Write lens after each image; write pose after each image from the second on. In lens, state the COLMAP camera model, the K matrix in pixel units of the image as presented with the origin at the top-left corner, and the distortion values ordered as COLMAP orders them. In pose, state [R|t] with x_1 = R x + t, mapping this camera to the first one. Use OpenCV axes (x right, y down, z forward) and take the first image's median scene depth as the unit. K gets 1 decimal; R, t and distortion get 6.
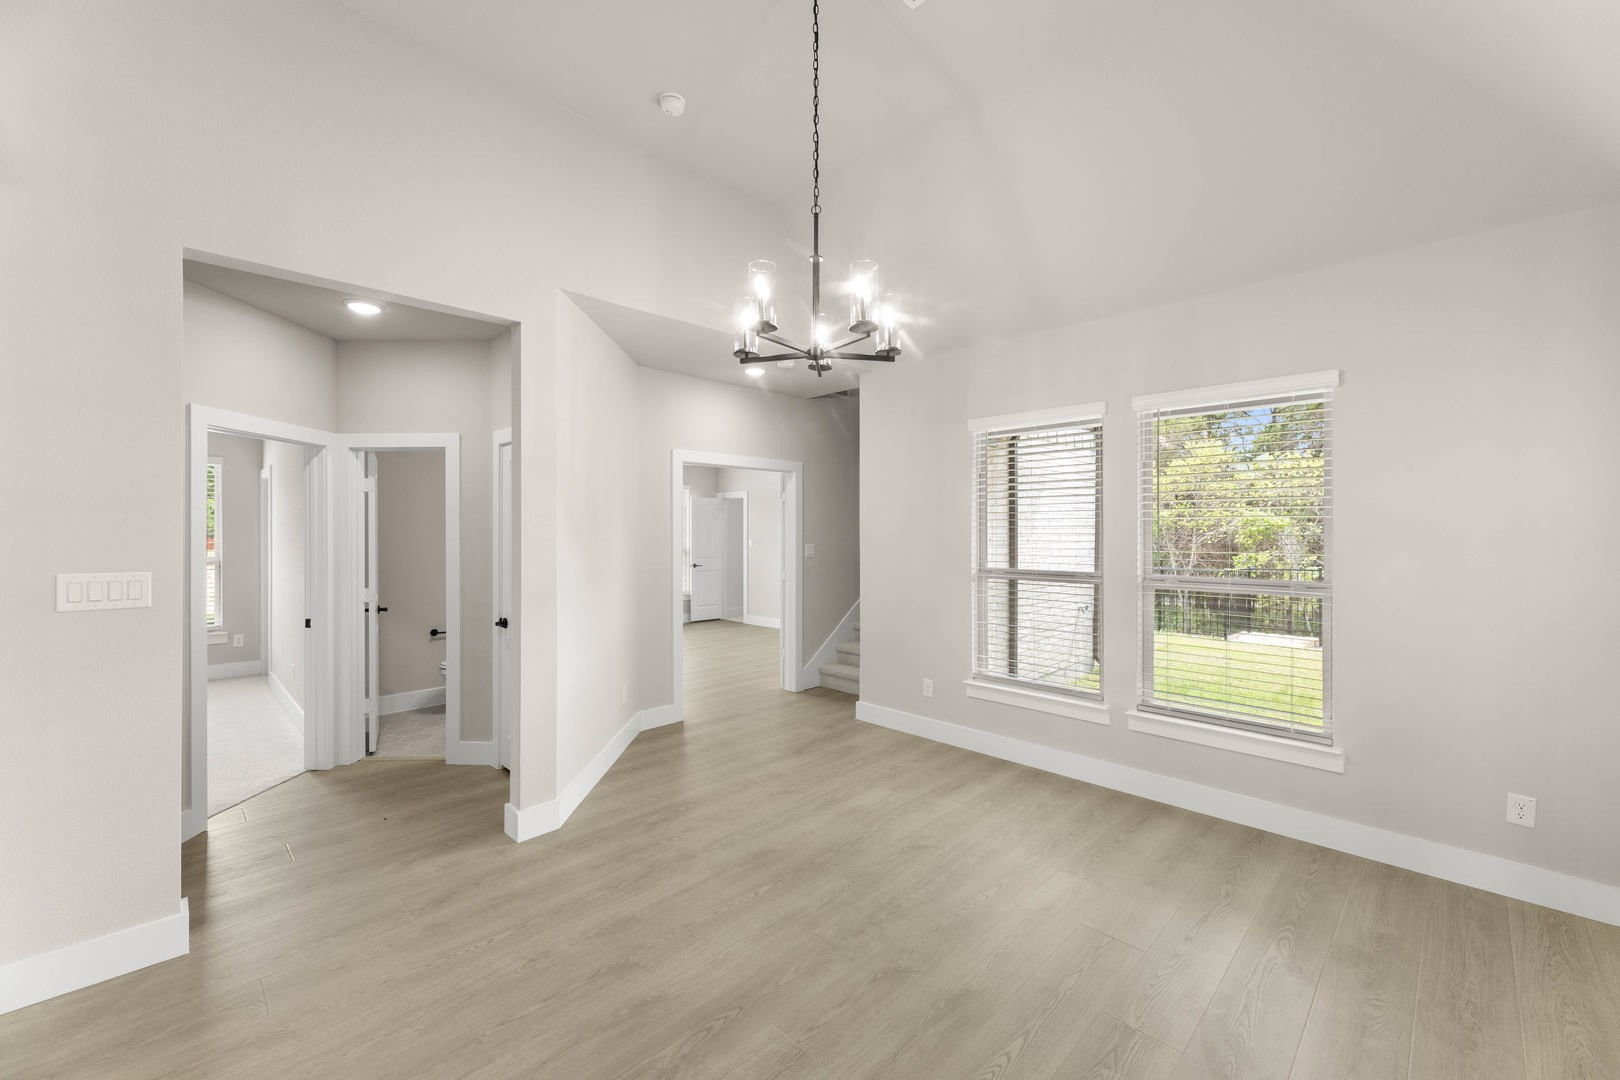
lens RADIAL K [[651.7, 0, 814.6], [0, 651.7, 529.8], [0, 0, 1]] dist [0.000170, 0.000282]
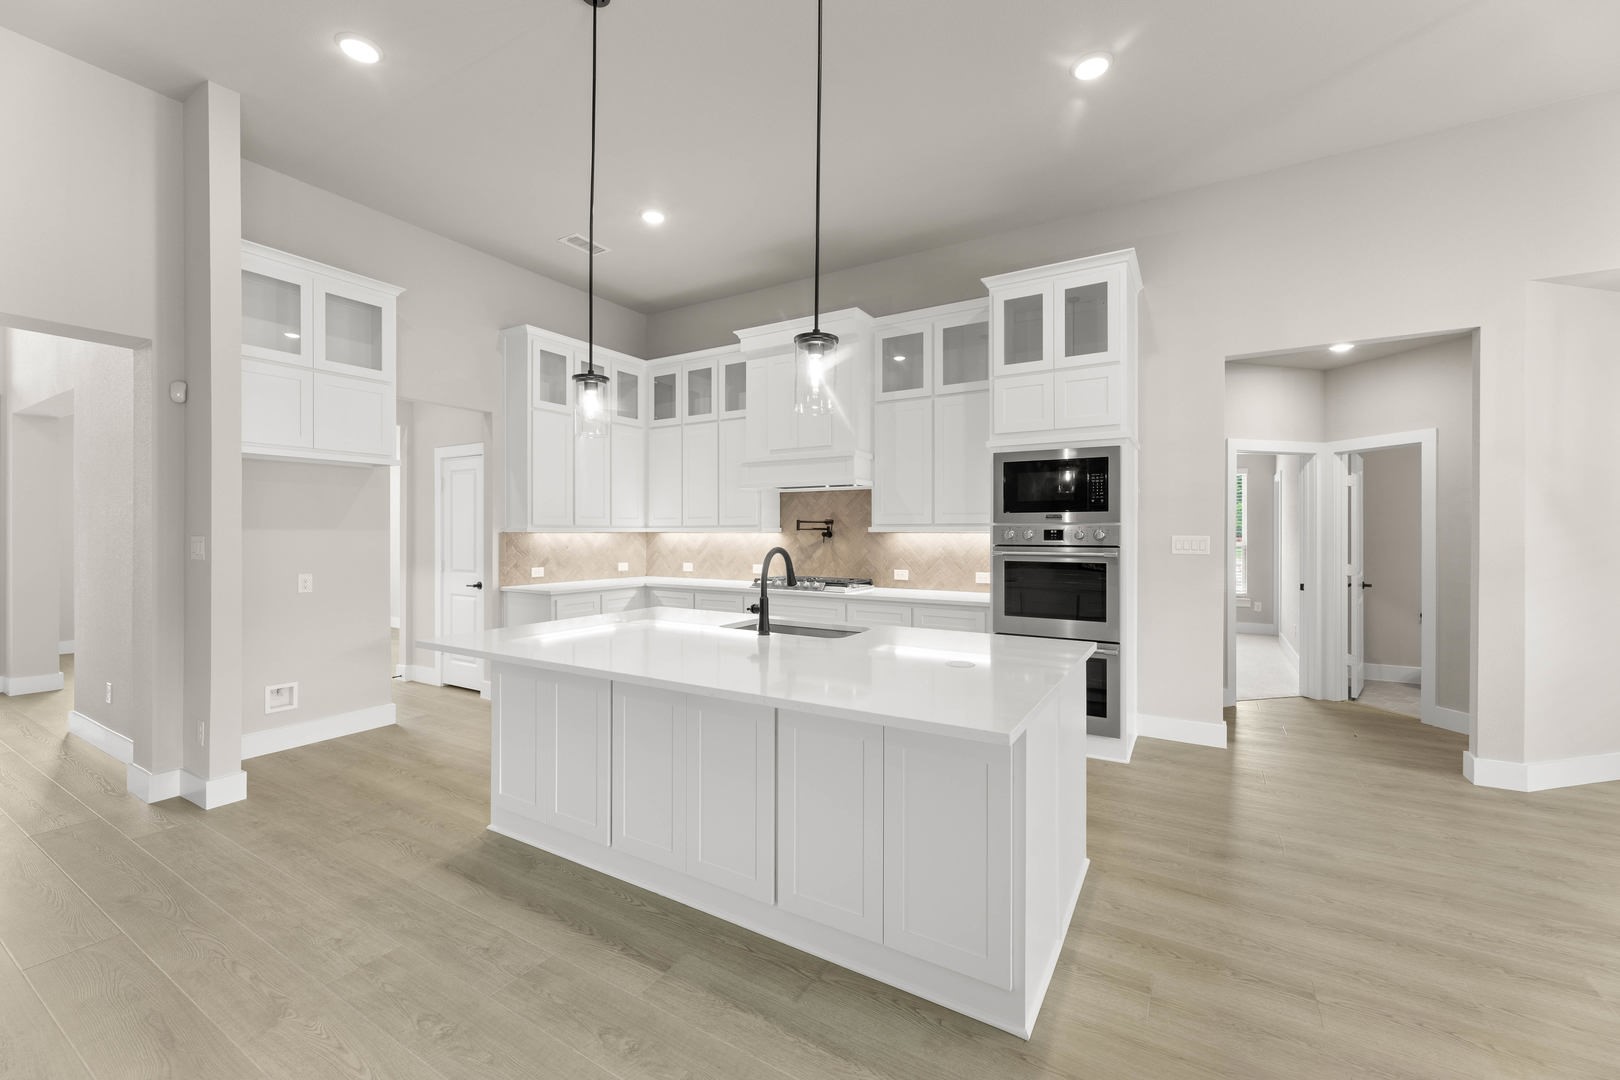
lens RADIAL K [[651.7, 0, 806.0], [0, 651.7, 533.2], [0, 0, 1]] dist [0.000170, 0.000282]
pose [[0.233679, 0.004787, -0.972302, 0.272764], [-0.000014, 0.999988, 0.004920, 0.024316], [0.972314, -0.001136, 0.233676, -0.290130]]
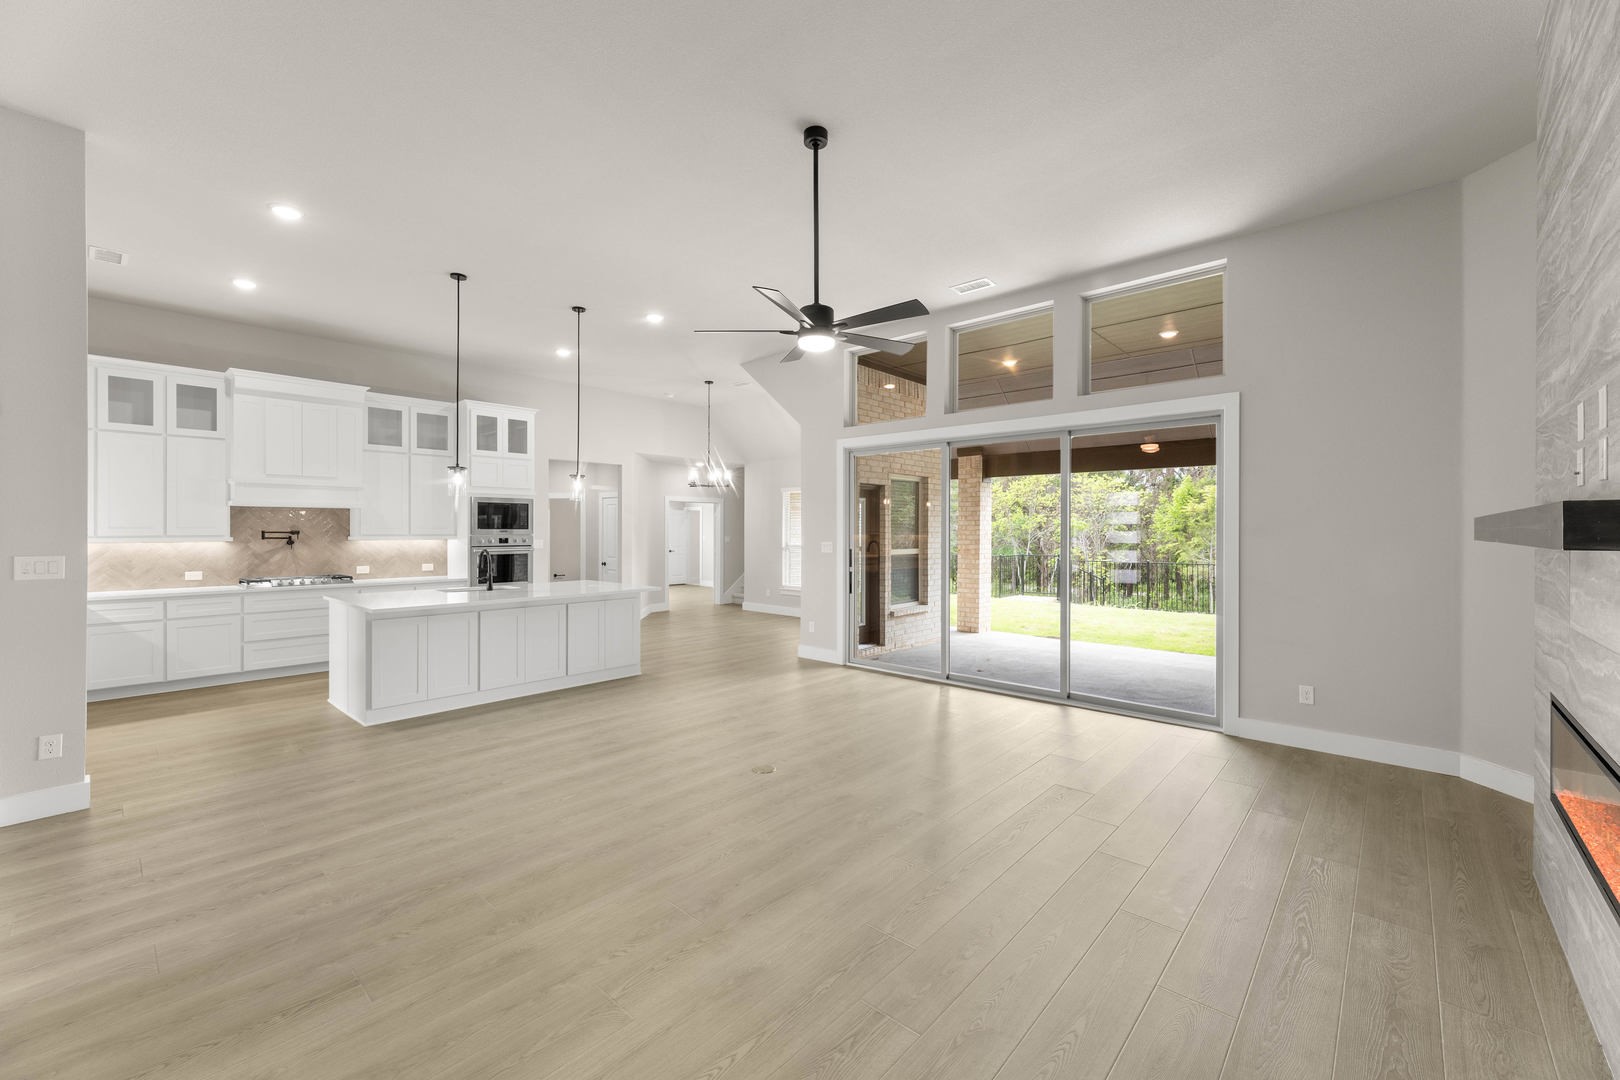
lens RADIAL K [[651.7, 0, 813.3], [0, 651.7, 532.8], [0, 0, 1]] dist [0.000170, 0.000282]
pose [[0.998824, 0.004095, 0.048304, 0.243116], [-0.004324, 0.999980, 0.004626, -0.003615], [-0.048284, -0.004829, 0.998822, -1.628871]]
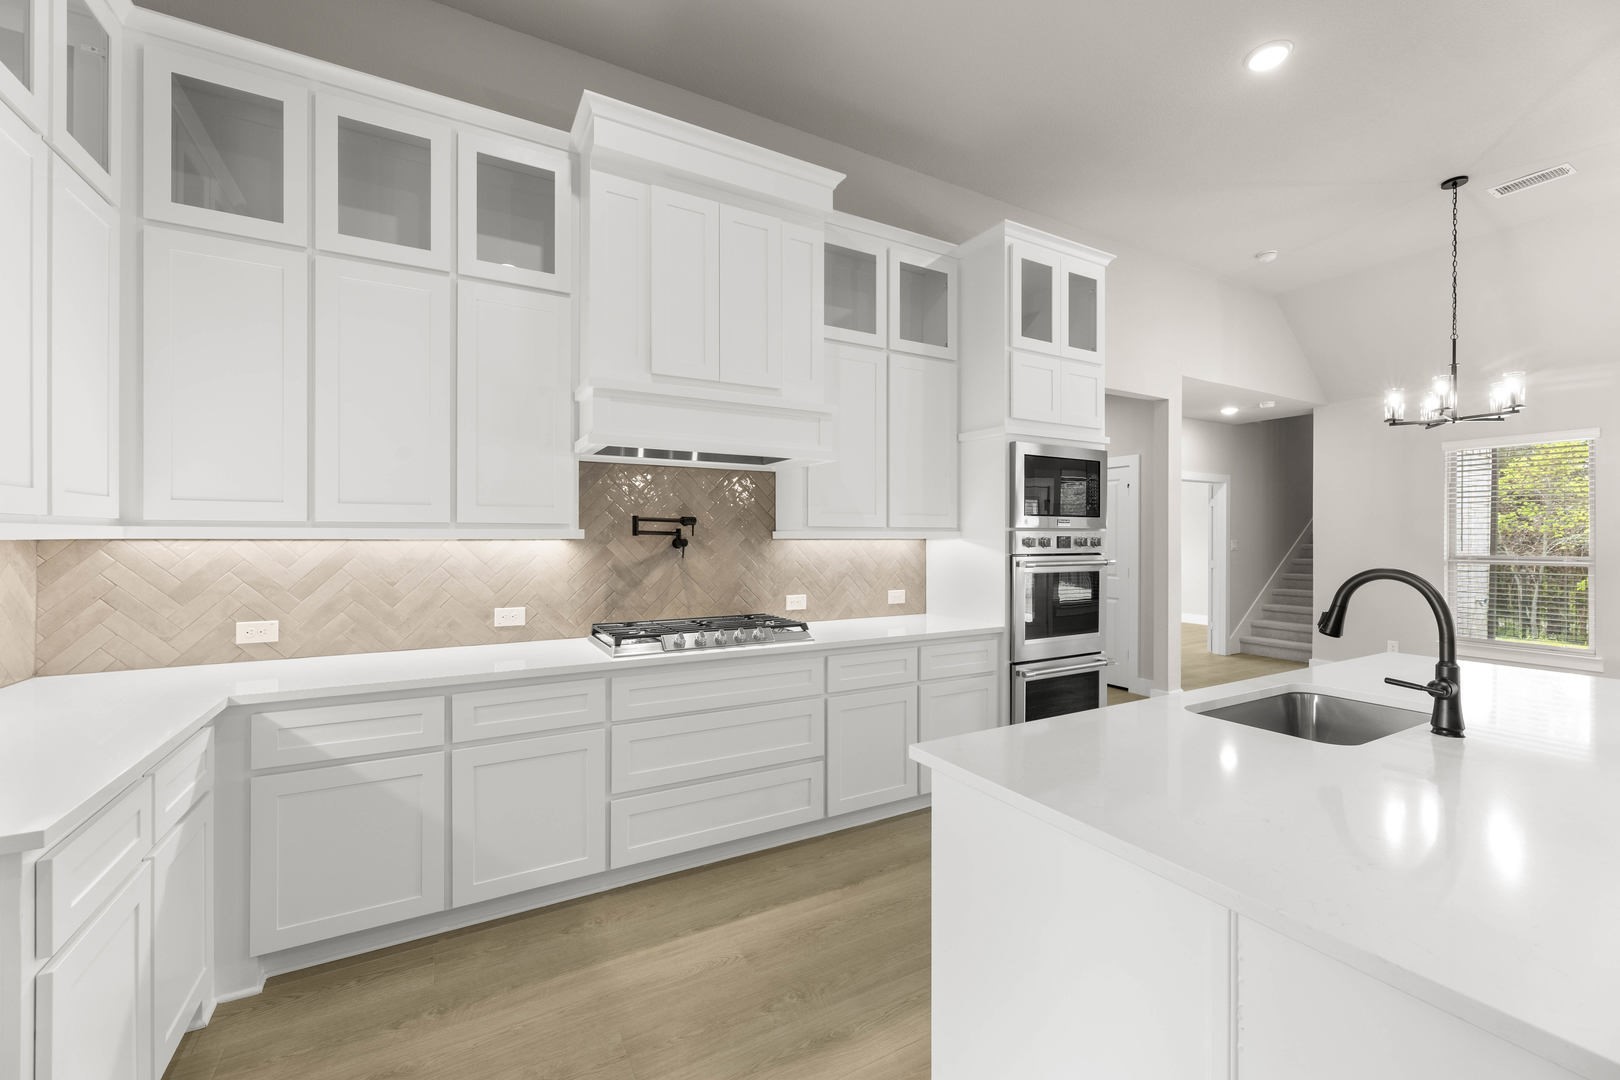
lens RADIAL K [[651.7, 0, 813.4], [0, 651.7, 537.9], [0, 0, 1]] dist [0.000170, 0.000282]
pose [[0.962259, 0.004158, -0.272105, -0.630407], [-0.003569, 0.999990, 0.002658, 0.025076], [0.272113, -0.001586, 0.962264, -0.616216]]
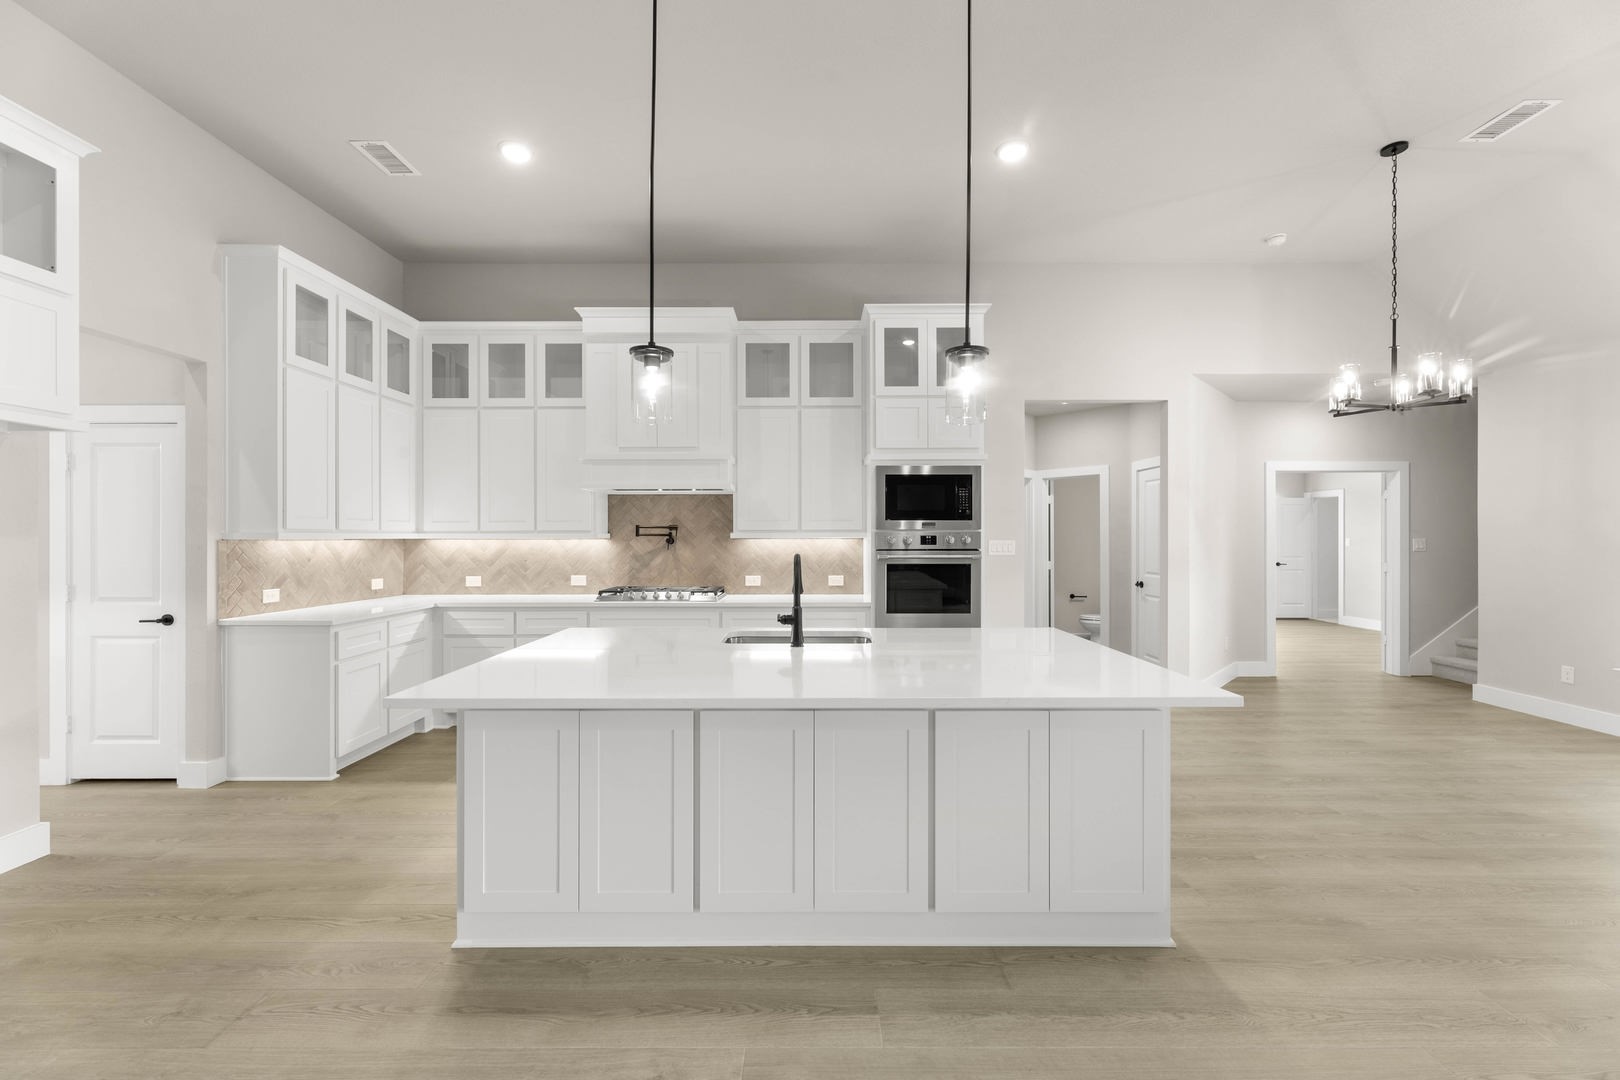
lens RADIAL K [[651.7, 0, 809.1], [0, 651.7, 536.6], [0, 0, 1]] dist [0.000170, 0.000282]
pose [[0.702407, 0.000349, -0.711775, 0.071177], [0.000408, 1.000000, 0.000893, 0.024396], [0.711775, -0.000918, 0.702407, -0.616481]]
